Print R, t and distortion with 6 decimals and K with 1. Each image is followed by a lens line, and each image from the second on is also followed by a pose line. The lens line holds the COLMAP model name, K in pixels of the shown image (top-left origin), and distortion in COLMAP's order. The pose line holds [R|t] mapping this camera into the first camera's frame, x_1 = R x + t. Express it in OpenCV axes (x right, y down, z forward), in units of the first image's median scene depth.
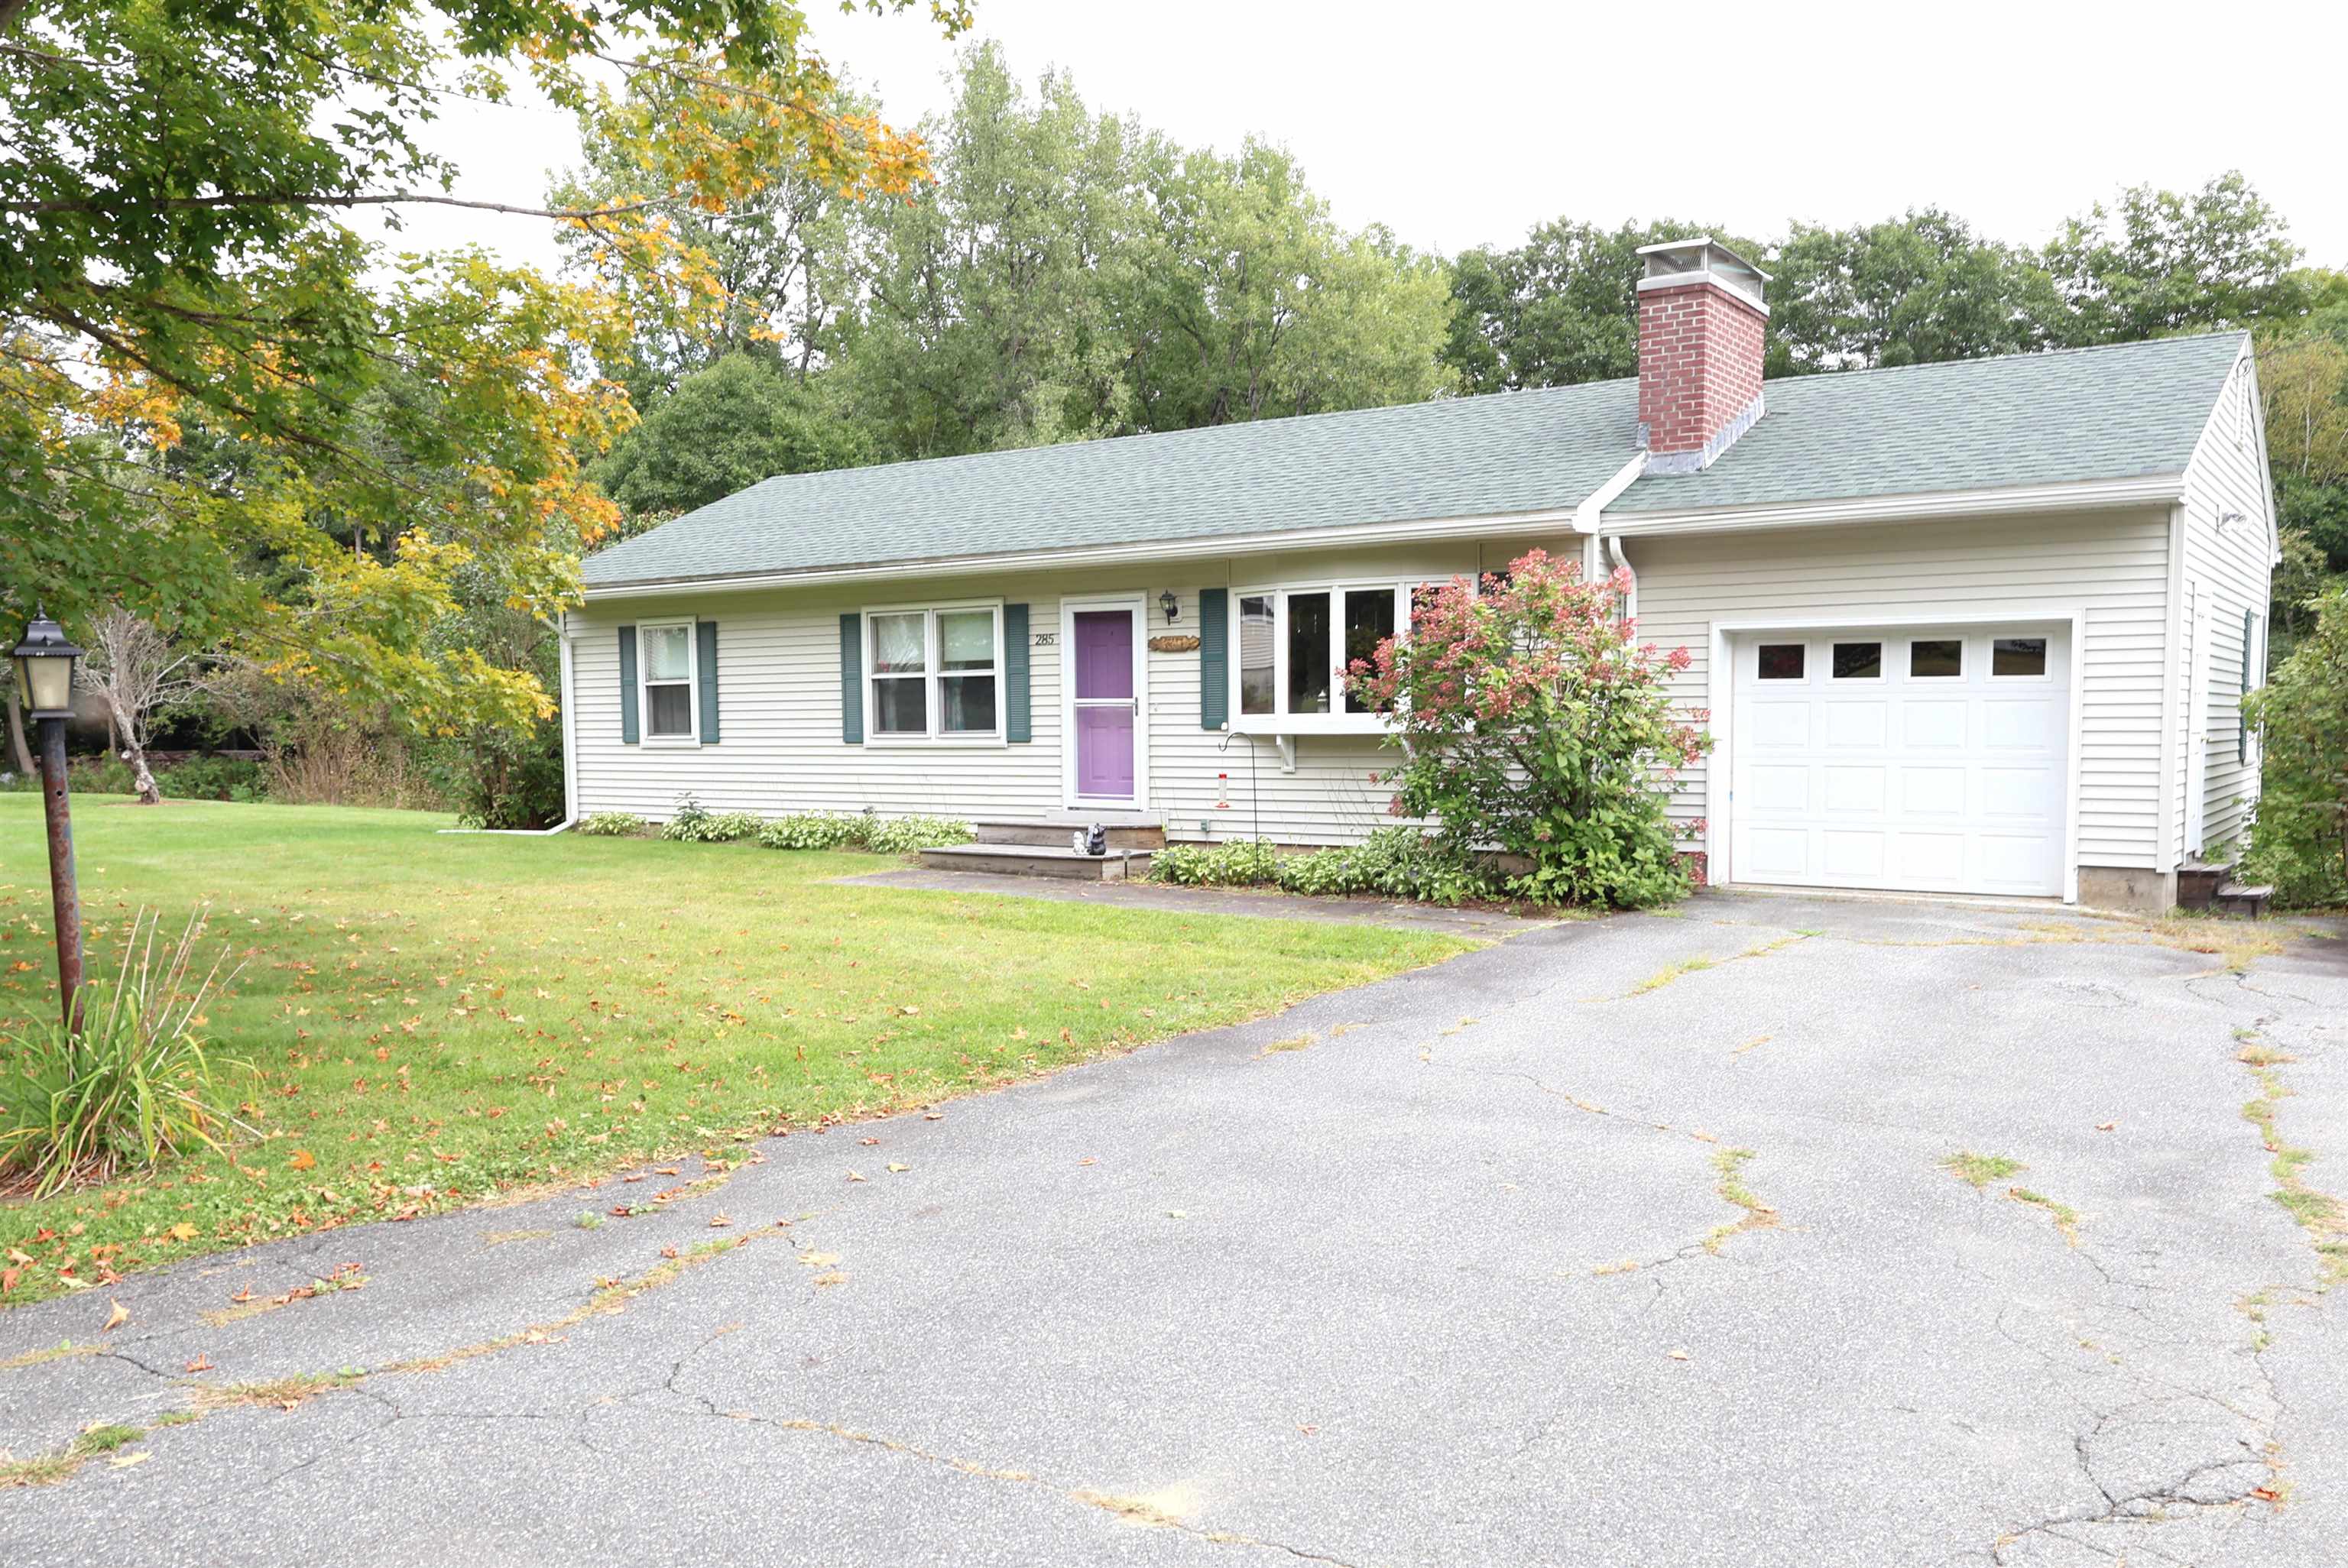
lens RADIAL K [[1858.6, 0, 1173.0], [0, 1858.6, 849.1], [0, 0, 1]] dist [0.001763, 0.006530]
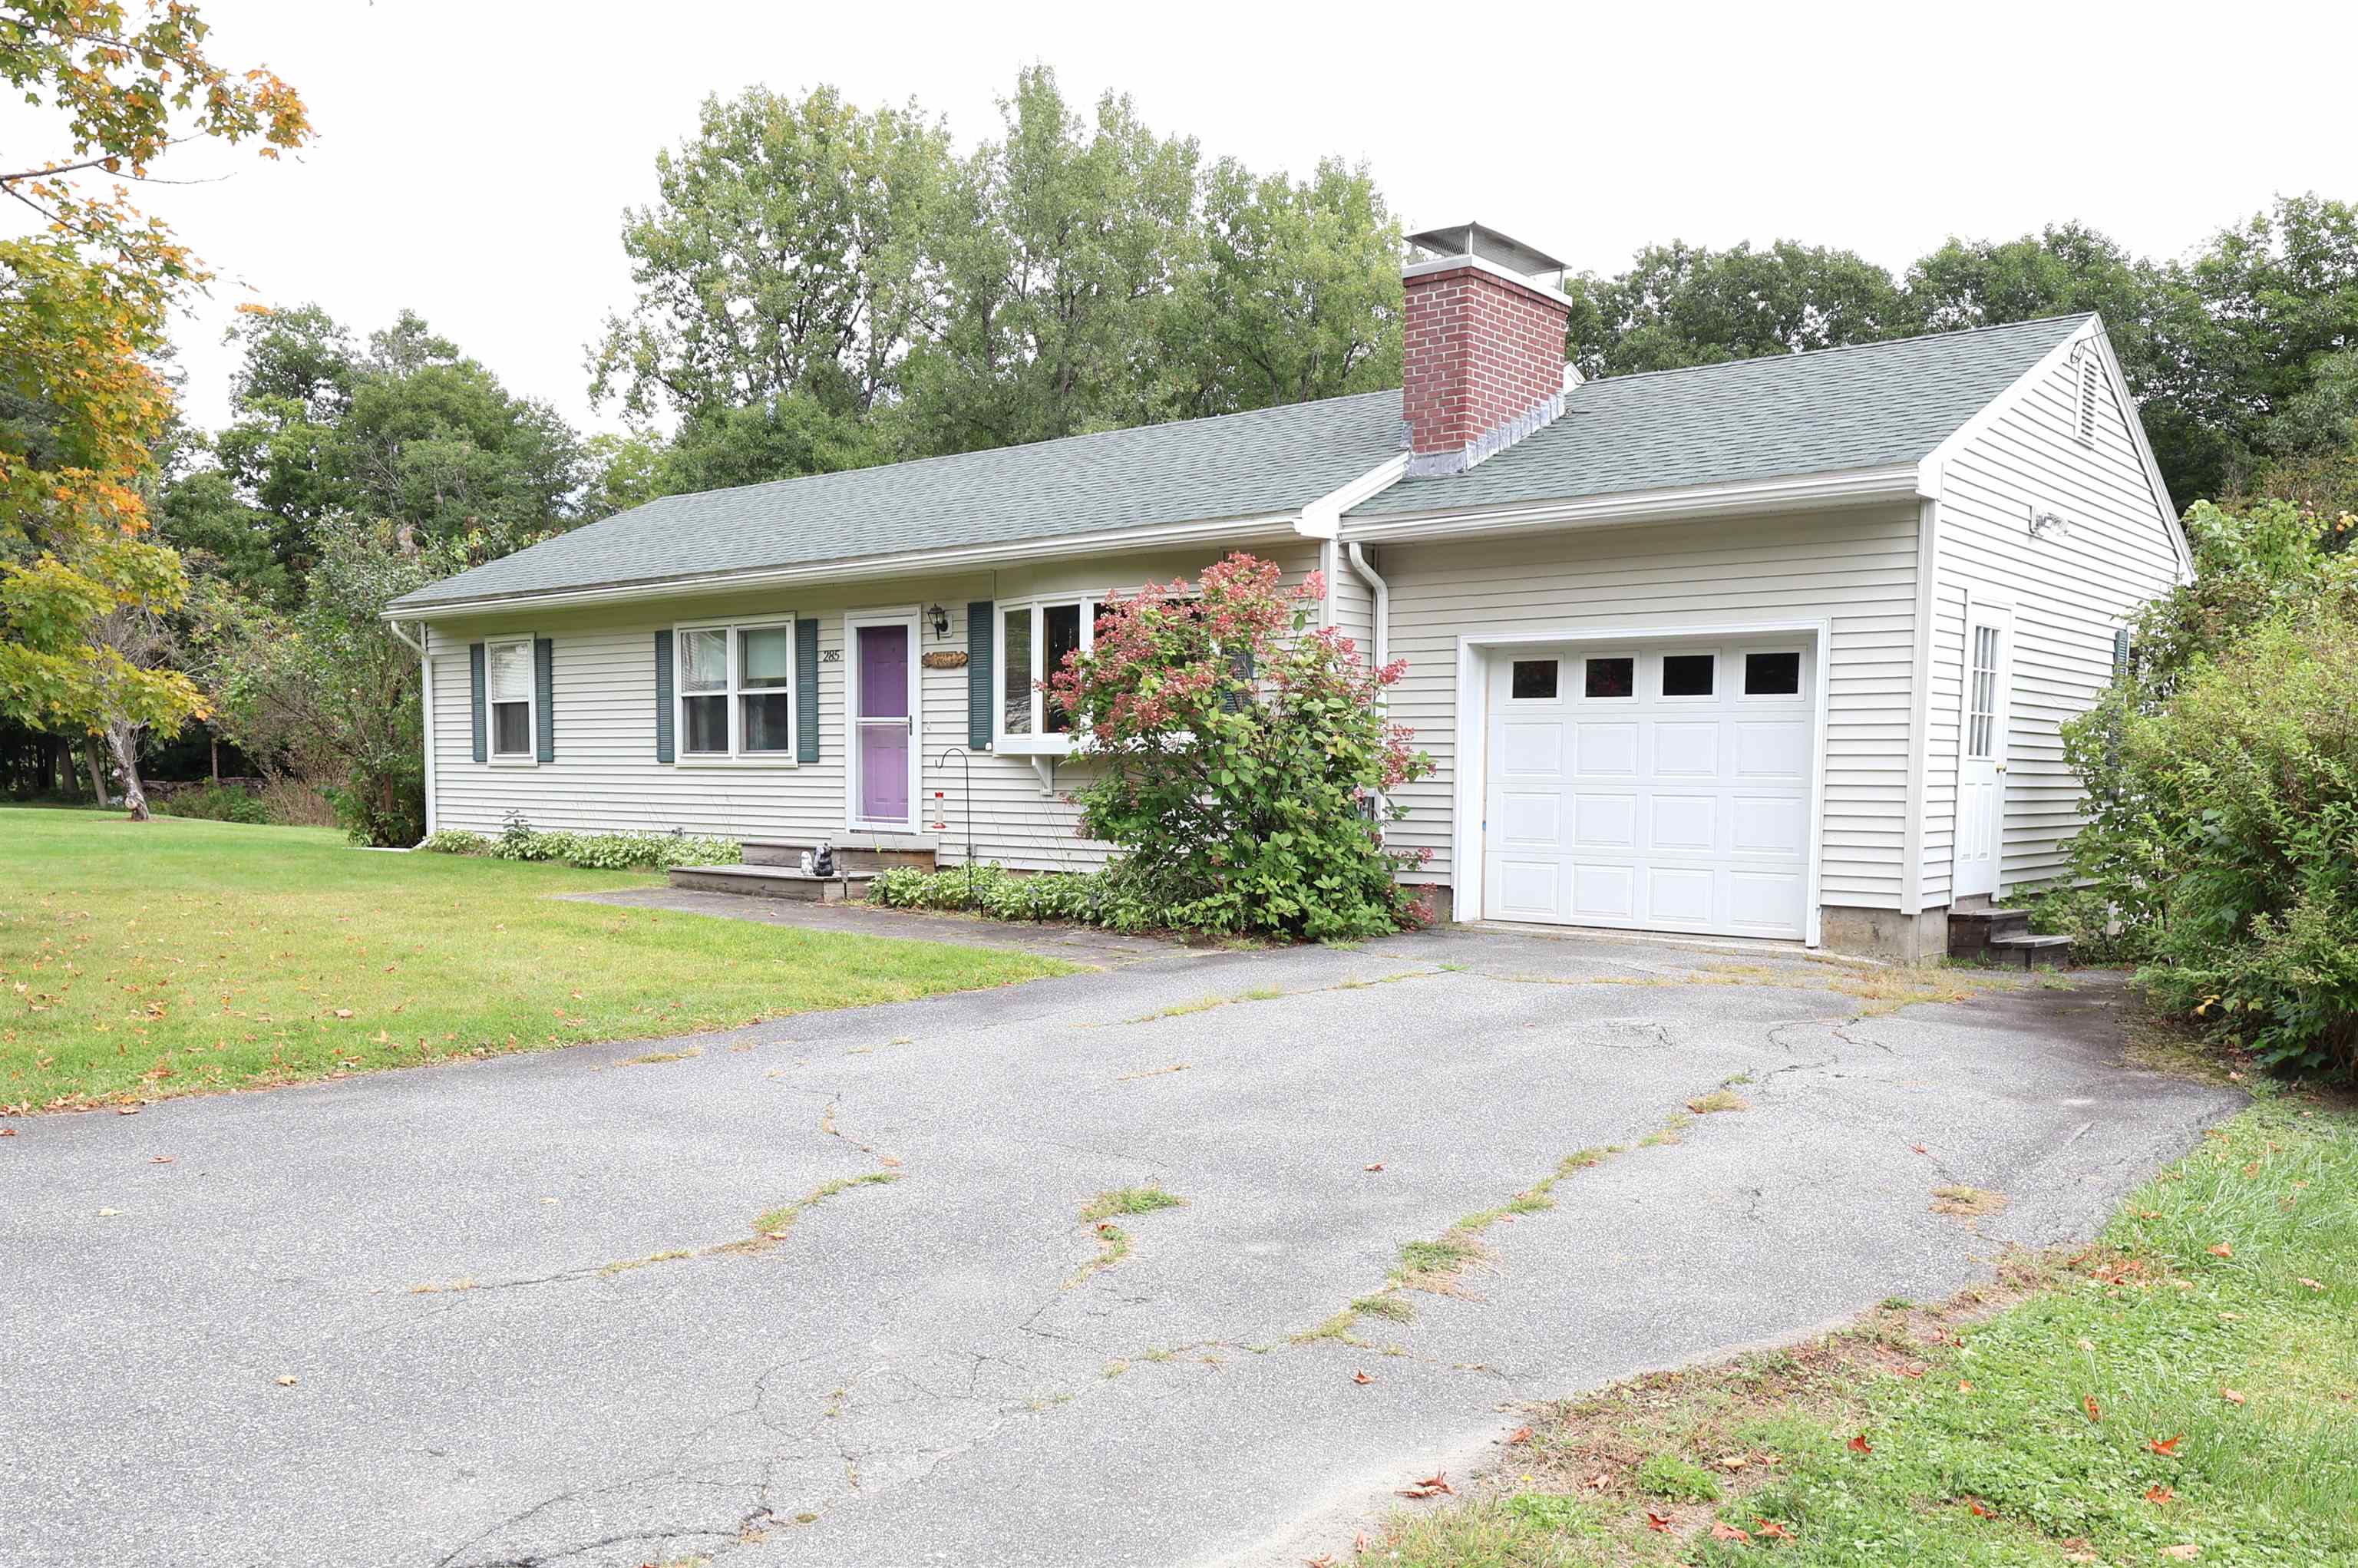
lens RADIAL K [[1879.1, 0, 1112.5], [0, 1879.1, 909.2], [0, 0, 1]] dist [0.029969, -0.040096]
pose [[0.993660, 0.023320, -0.109986, 0.189474], [-0.022869, 0.999724, 0.005355, 0.010454], [0.110080, -0.002806, 0.993919, 0.044558]]
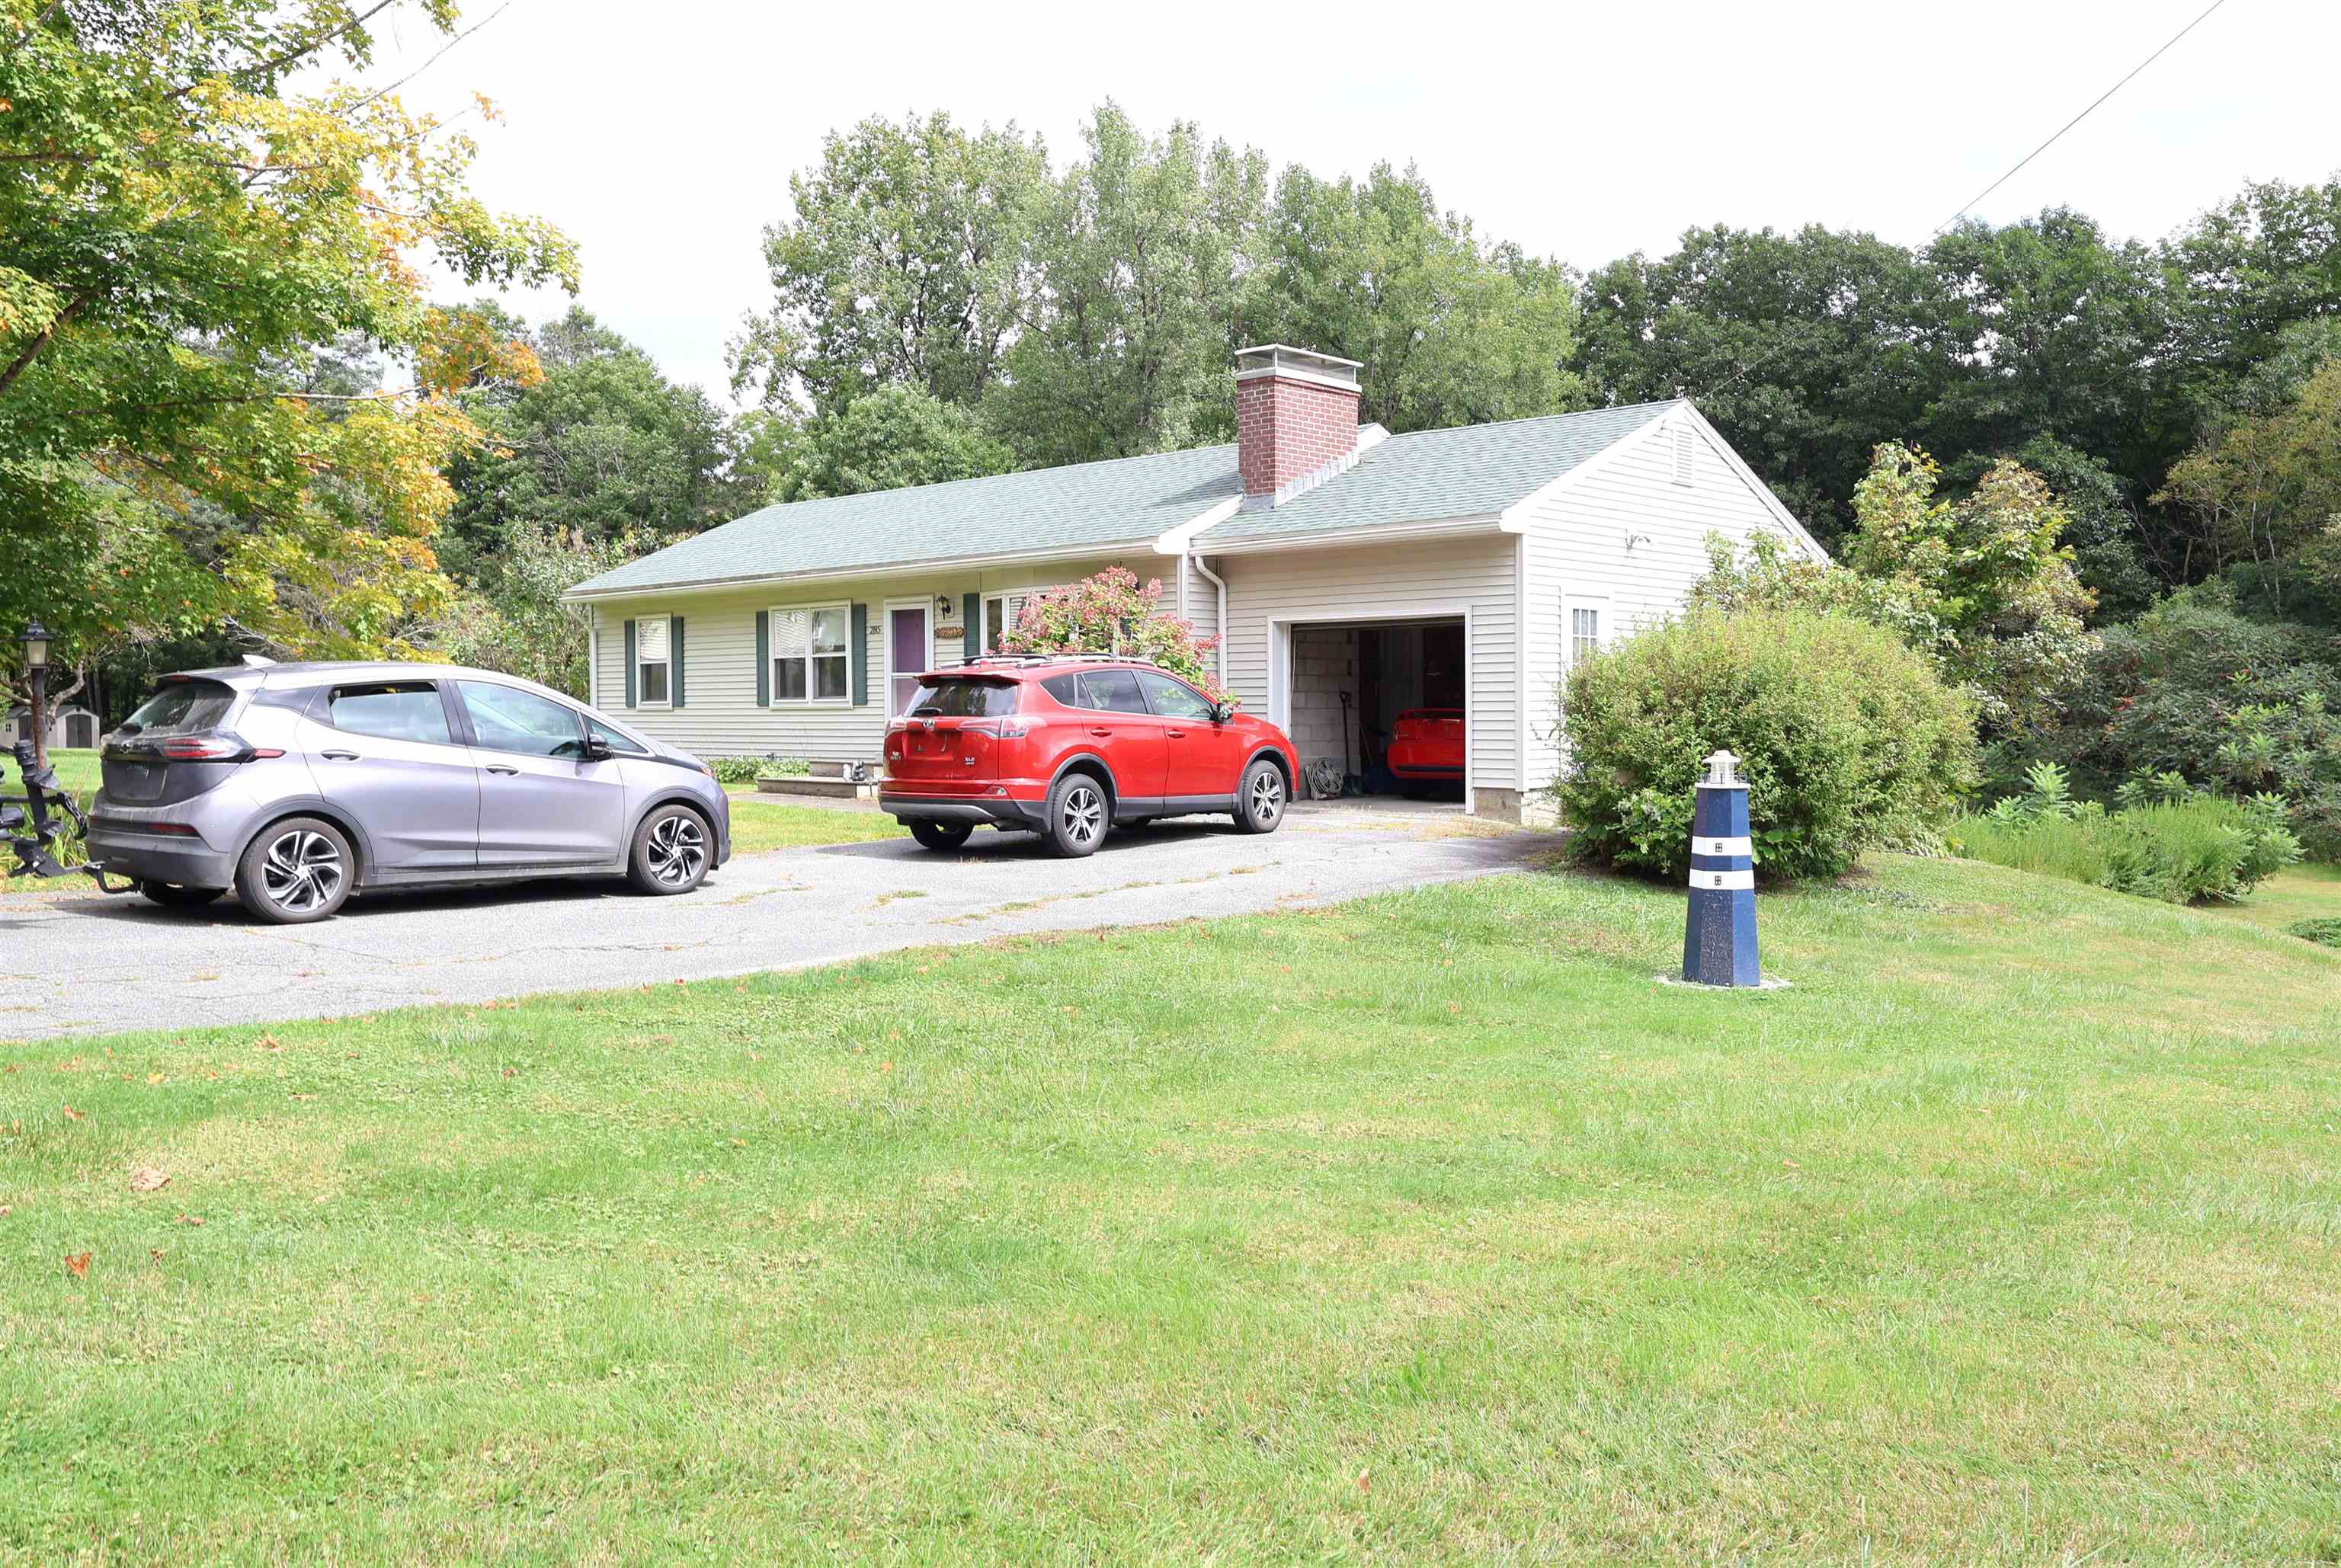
lens RADIAL K [[1890.1, 0, 1201.4], [0, 1890.1, 783.9], [0, 0, 1]] dist [-0.003195, 0.000920]
pose [[0.989508, 0.009816, -0.144142, 0.377080], [-0.014407, 0.999420, -0.030847, 0.041118], [0.143755, 0.032600, 0.989076, -0.347599]]
